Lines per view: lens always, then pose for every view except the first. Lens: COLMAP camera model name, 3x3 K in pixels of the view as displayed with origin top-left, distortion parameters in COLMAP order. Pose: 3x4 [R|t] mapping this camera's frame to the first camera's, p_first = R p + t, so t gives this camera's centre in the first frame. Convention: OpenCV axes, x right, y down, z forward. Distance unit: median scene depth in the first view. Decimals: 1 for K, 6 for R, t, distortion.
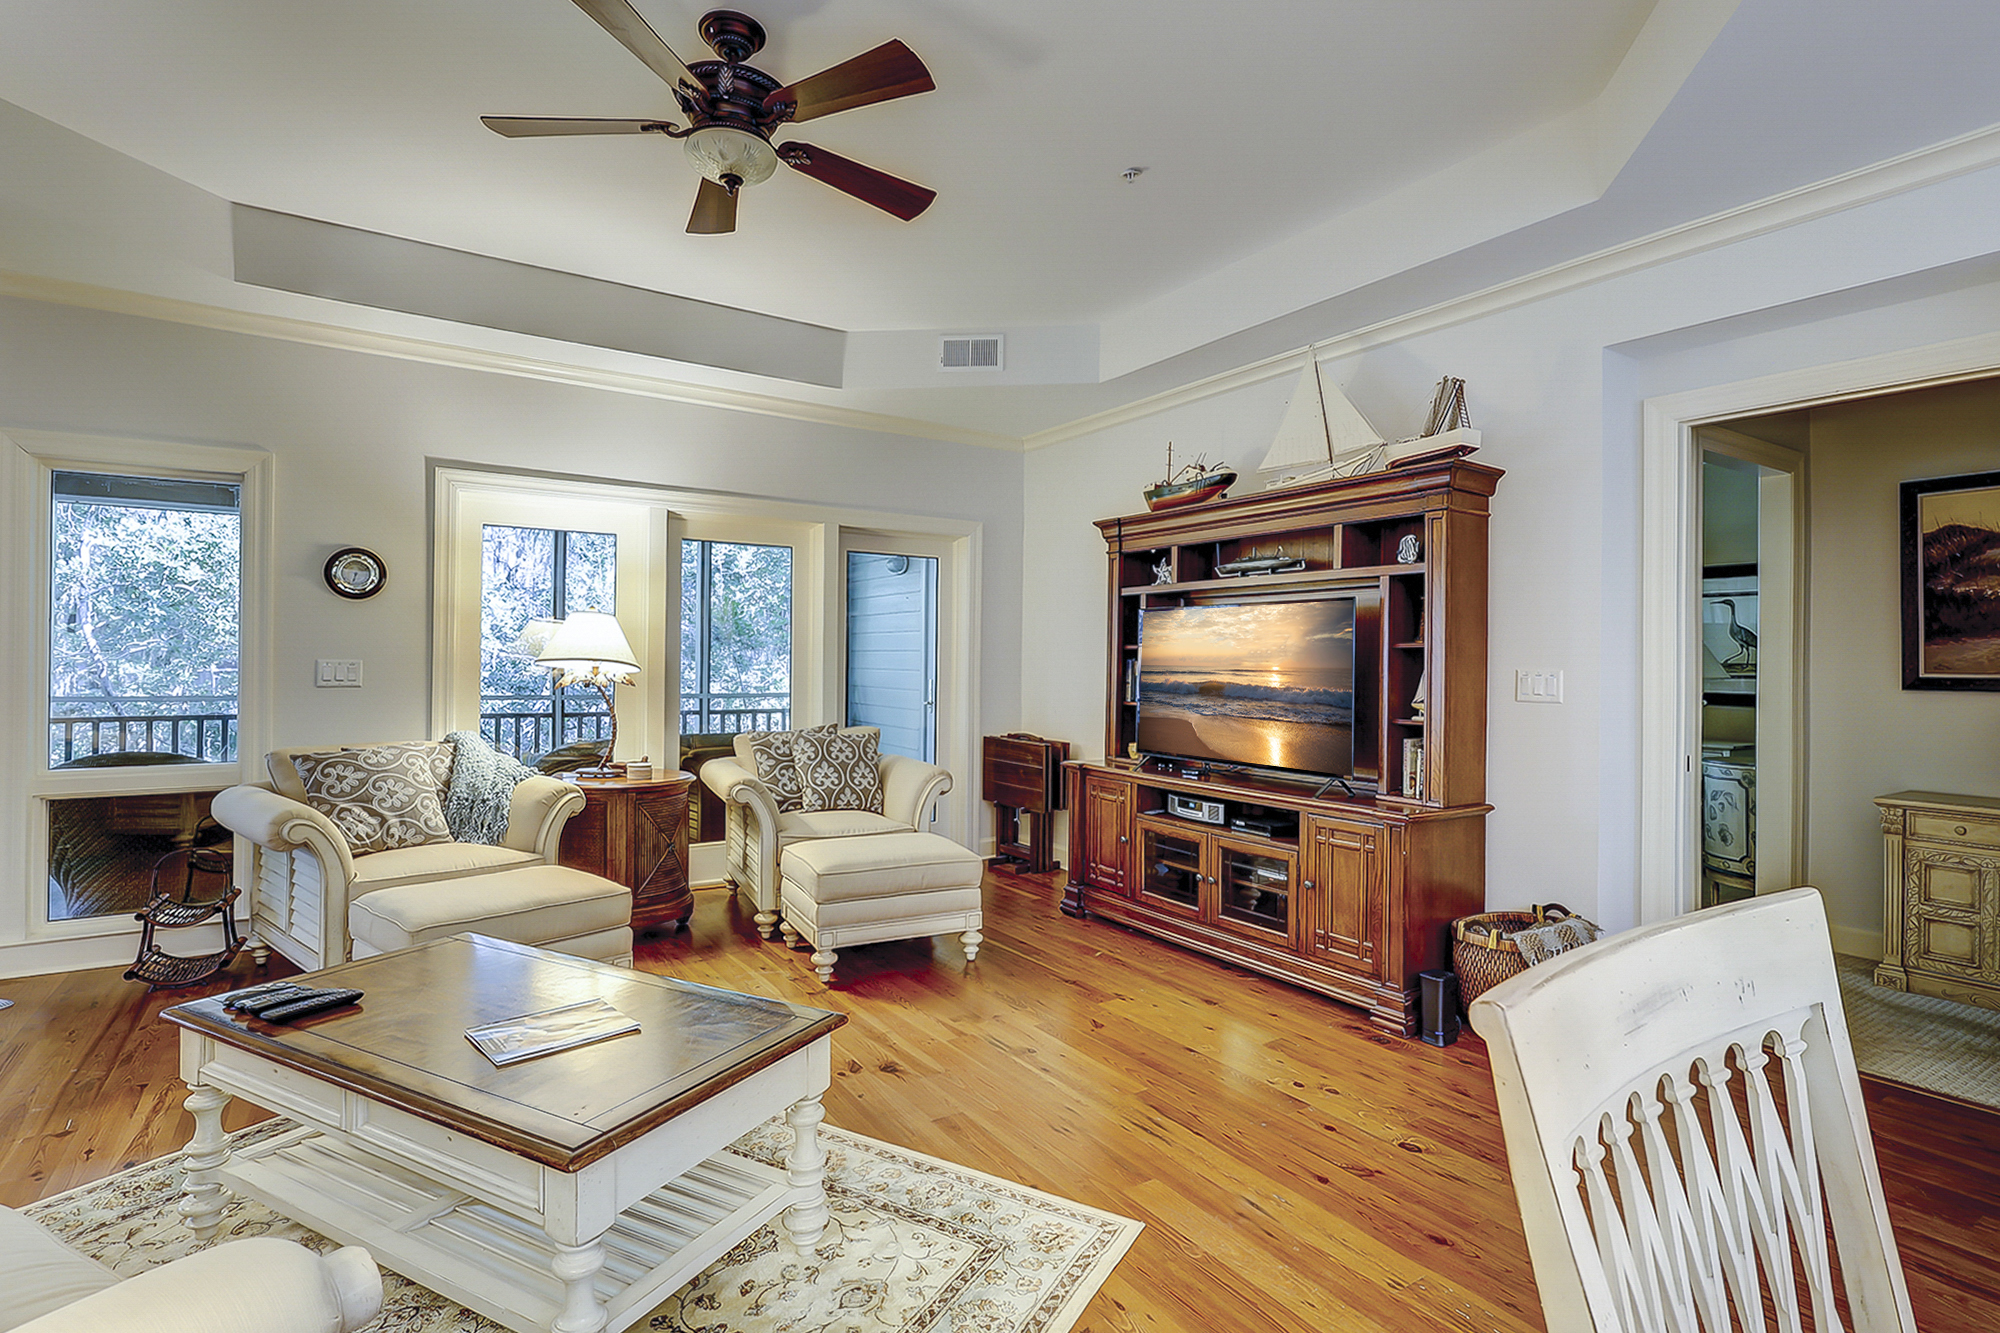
lens RADIAL K [[973.4, 0, 998.5], [0, 973.4, 653.4], [0, 0, 1]] dist [-0.002743, -0.000017]
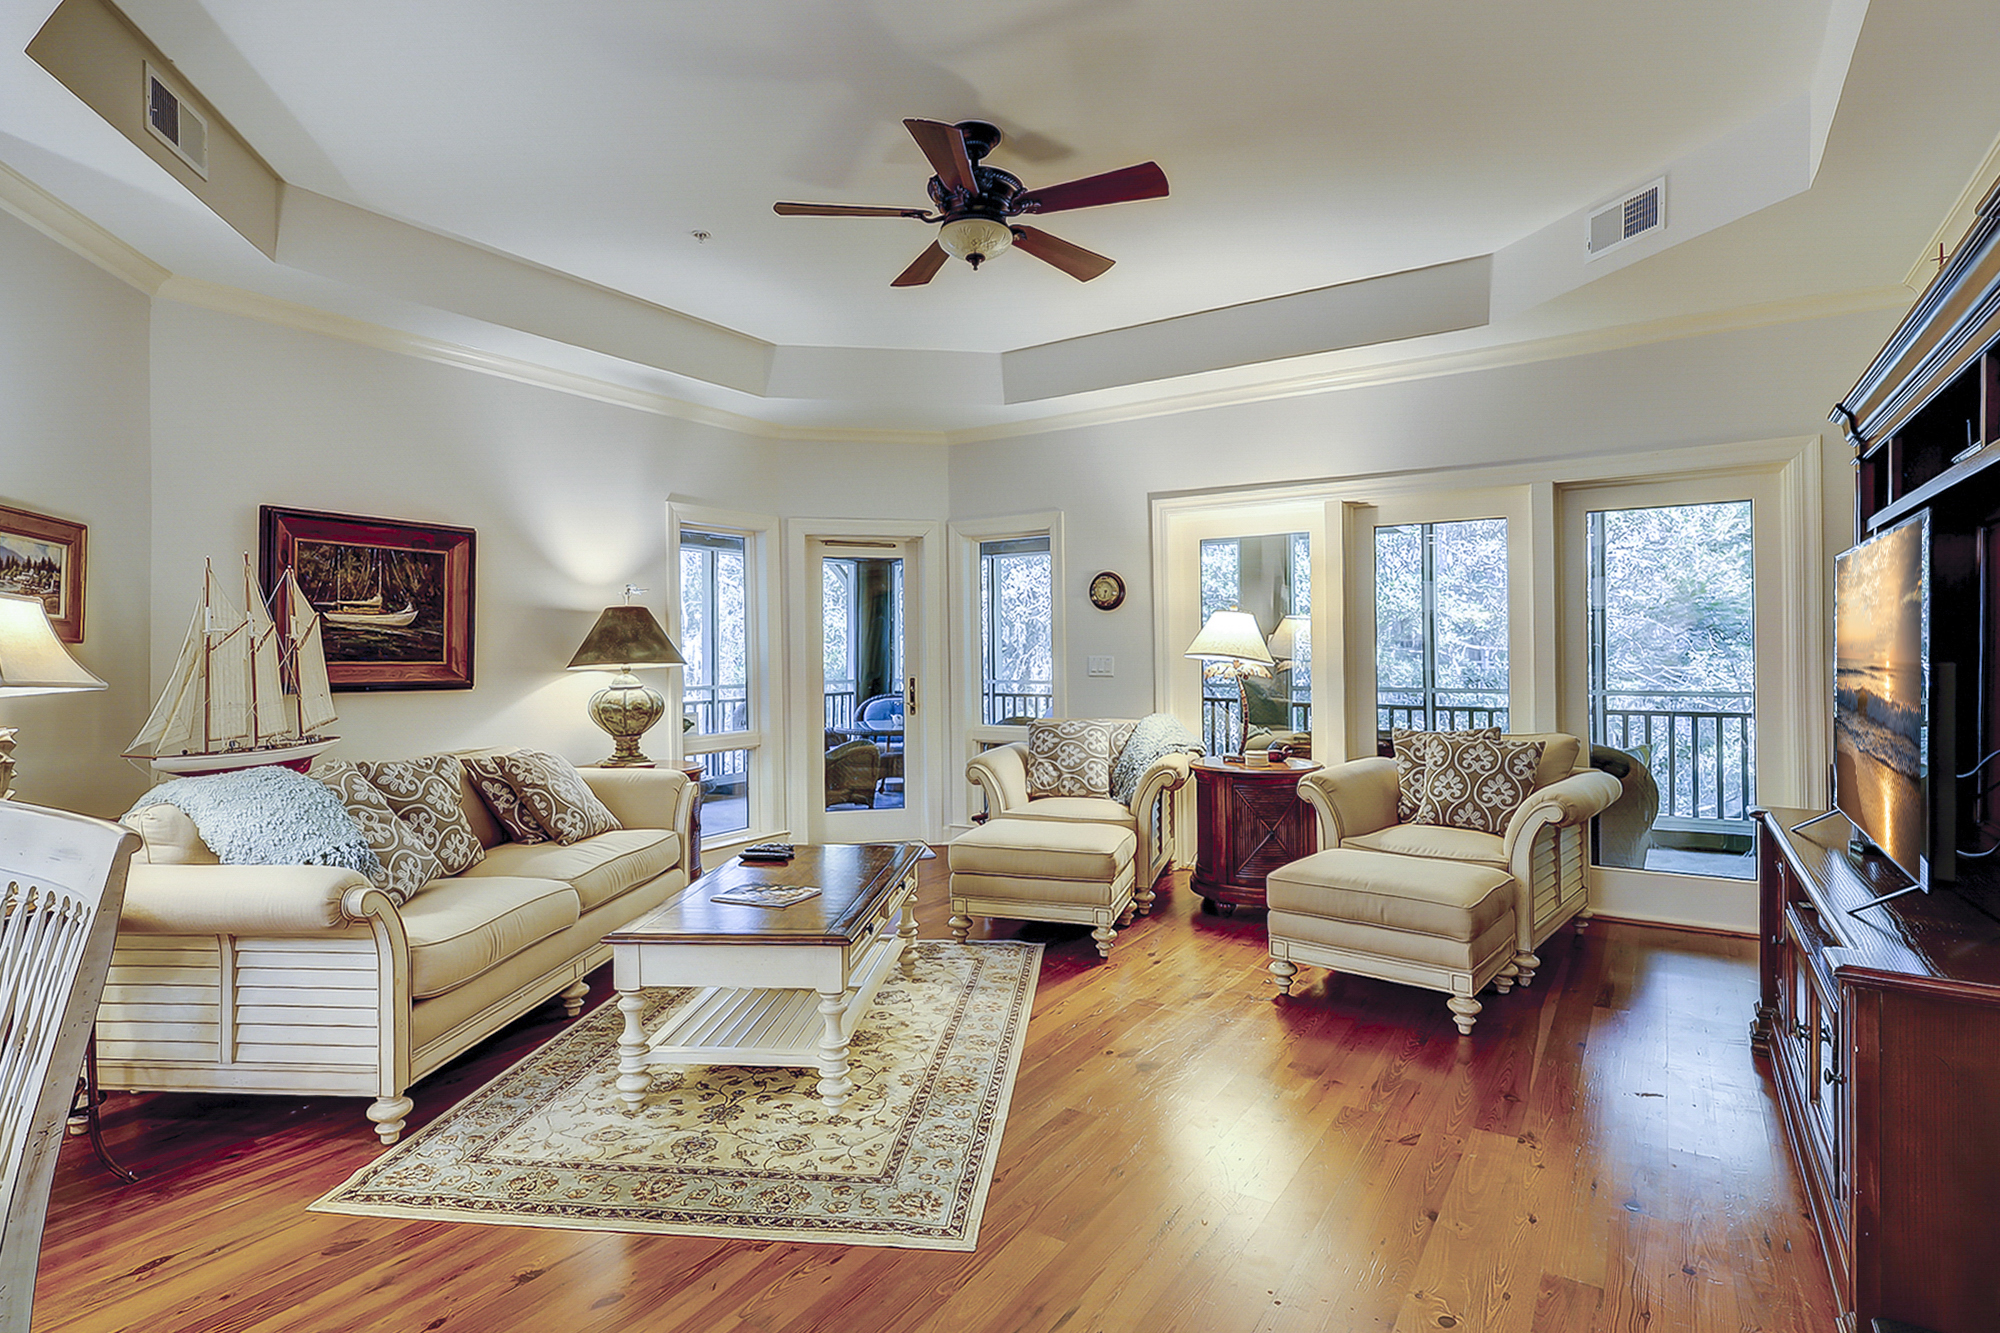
lens RADIAL K [[1002.6, 0, 1000.8], [0, 1002.6, 643.9], [0, 0, 1]] dist [-0.001097, -0.000232]
pose [[0.392207, -0.019386, -0.919673, 0.529221], [0.018724, 0.999739, -0.013088, 0.005573], [0.919686, -0.012086, 0.392468, 0.320598]]
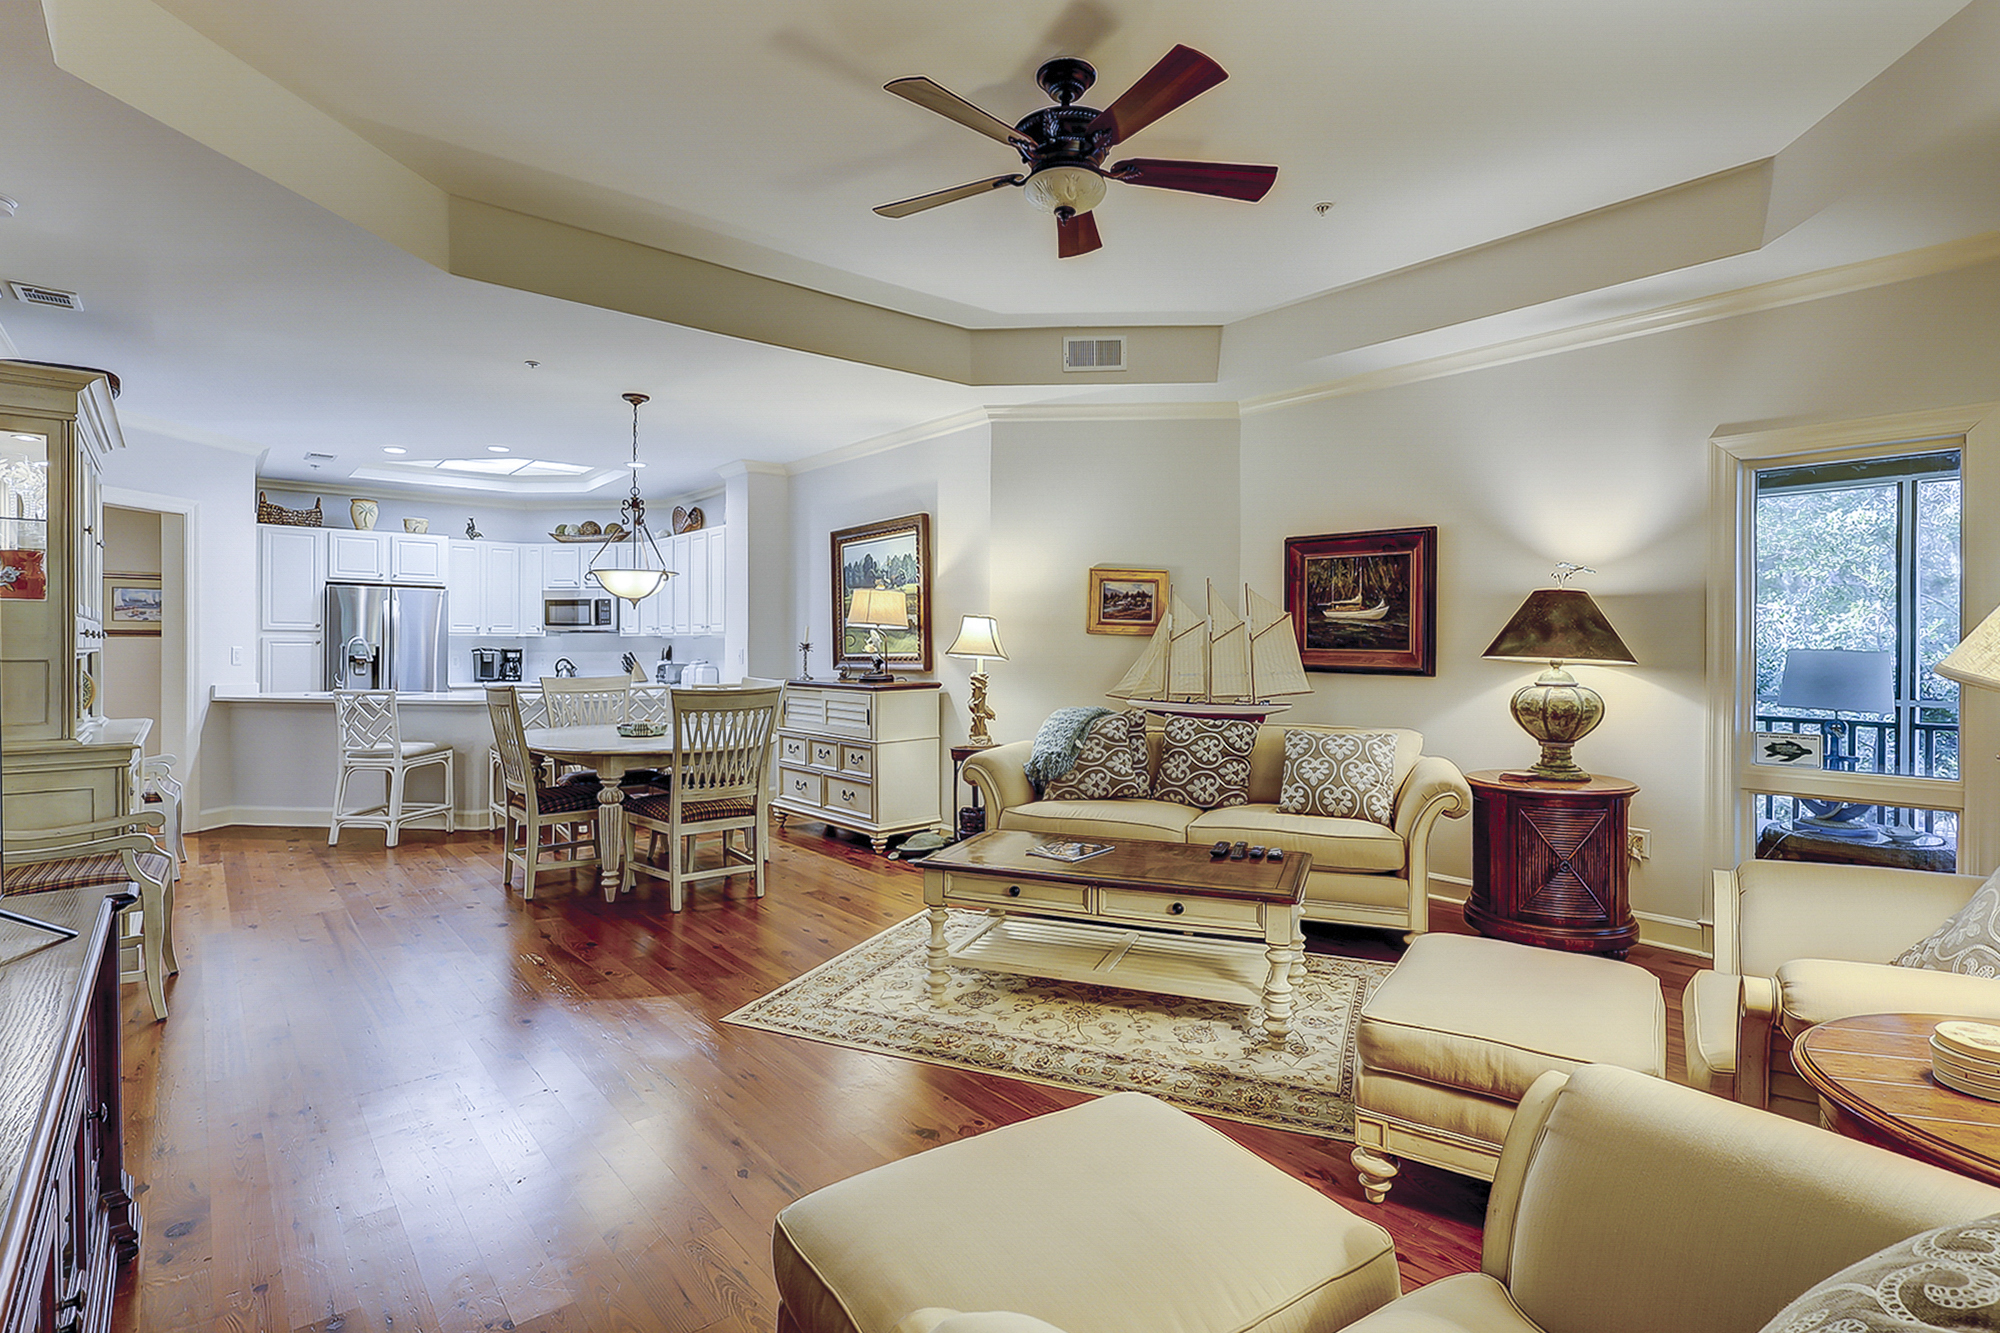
lens RADIAL K [[969.6, 0, 991.7], [0, 969.6, 646.9], [0, 0, 1]] dist [0.000562, -0.000120]
pose [[-0.993957, -0.011985, -0.109113, -0.044514], [-0.011621, 0.999925, -0.003974, 0.005706], [0.109153, -0.002682, -0.994021, 1.249338]]
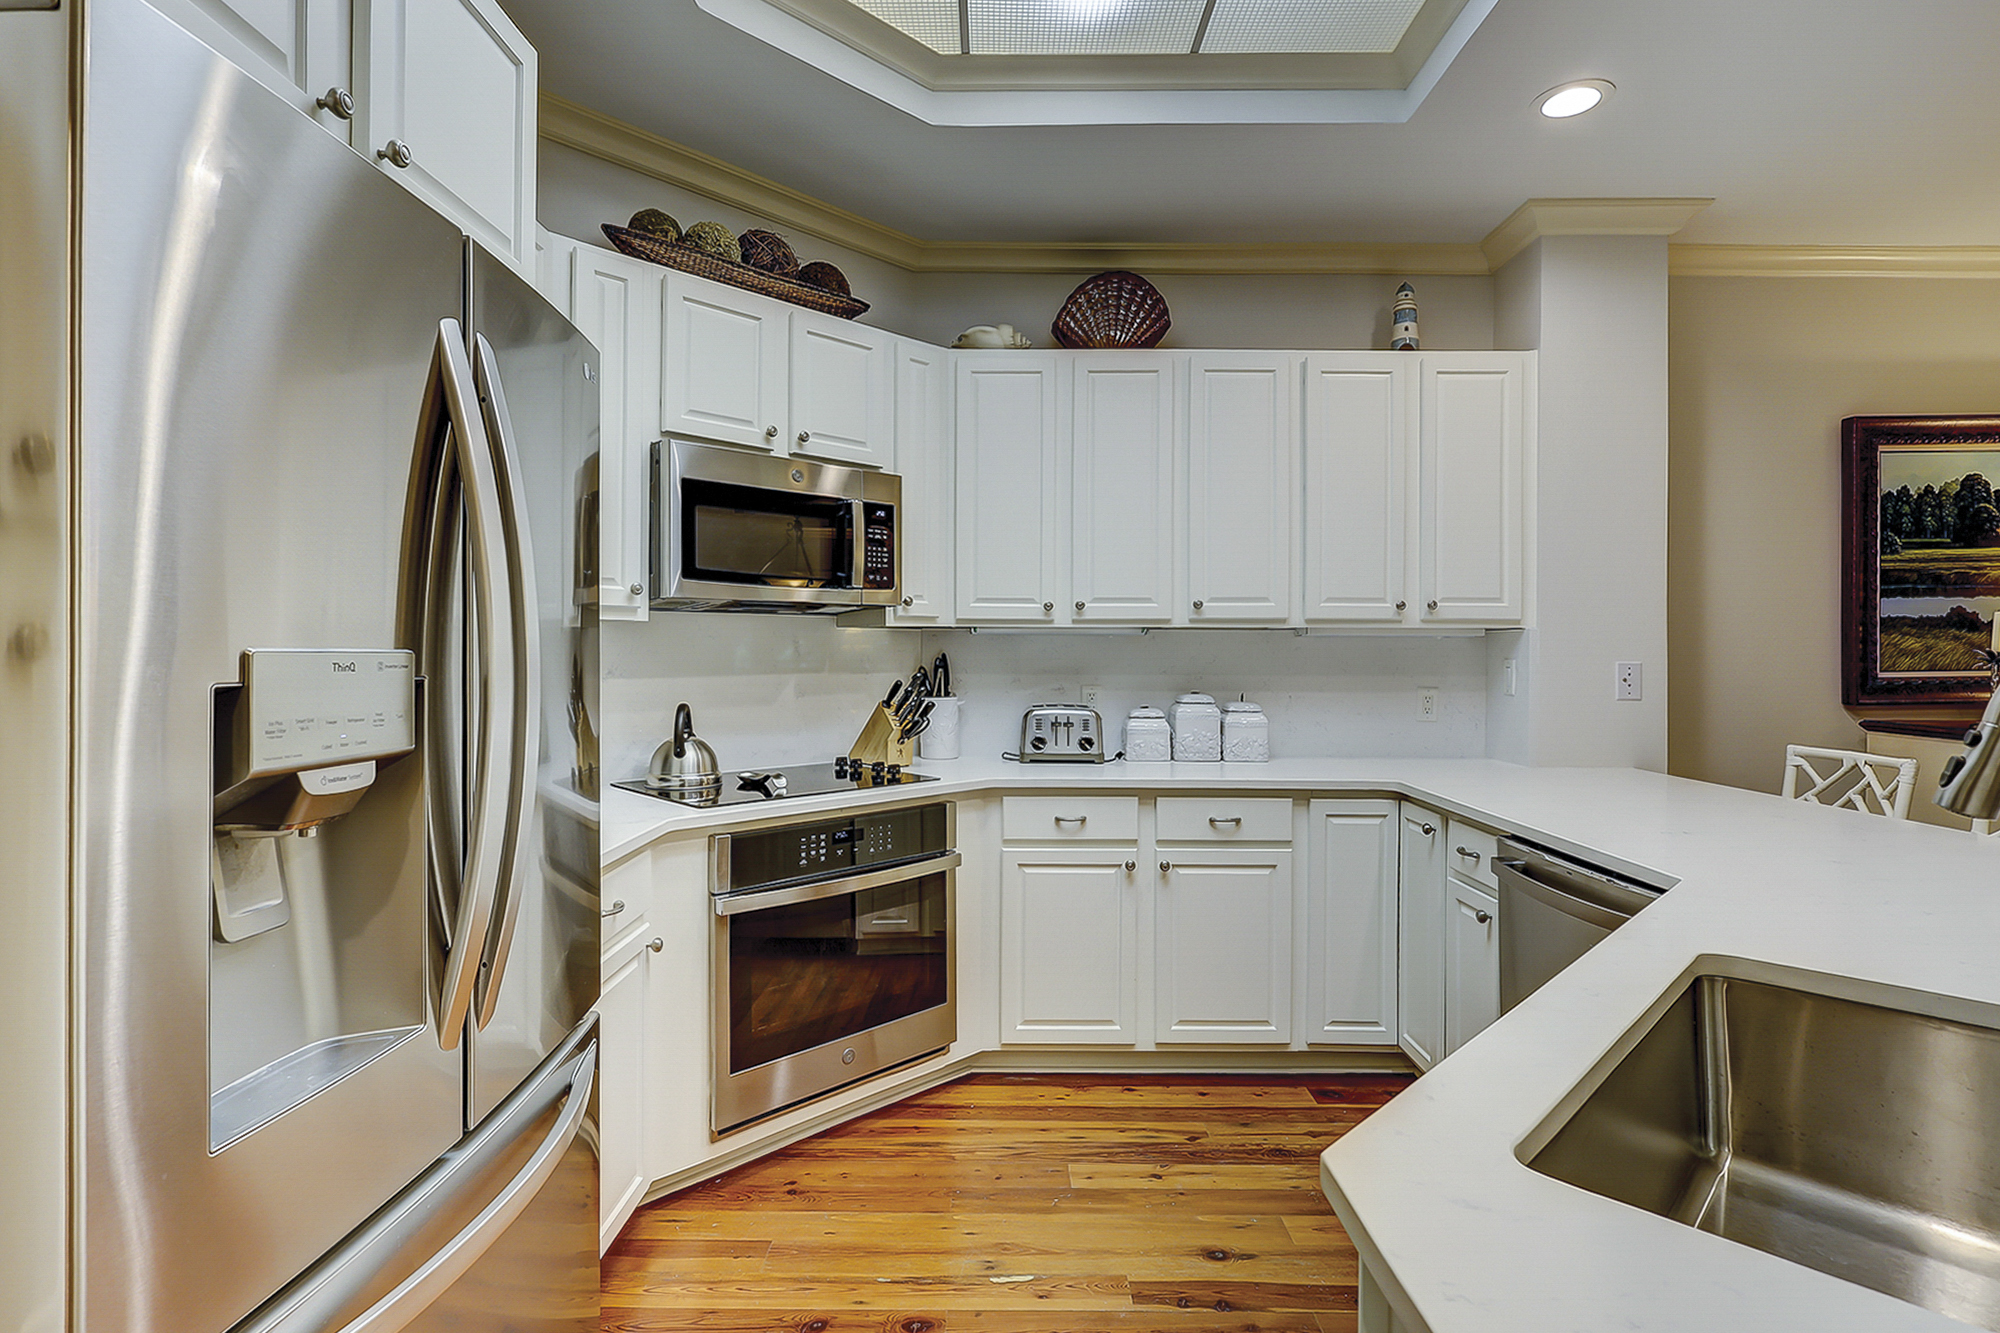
lens RADIAL K [[973.4, 0, 998.5], [0, 973.4, 653.4], [0, 0, 1]] dist [-0.002743, -0.000017]
pose [[-0.548514, -0.008461, -0.836098, 1.063599], [-0.003416, 0.999963, -0.007879, 0.007884], [0.836134, -0.001466, -0.548523, -0.525381]]
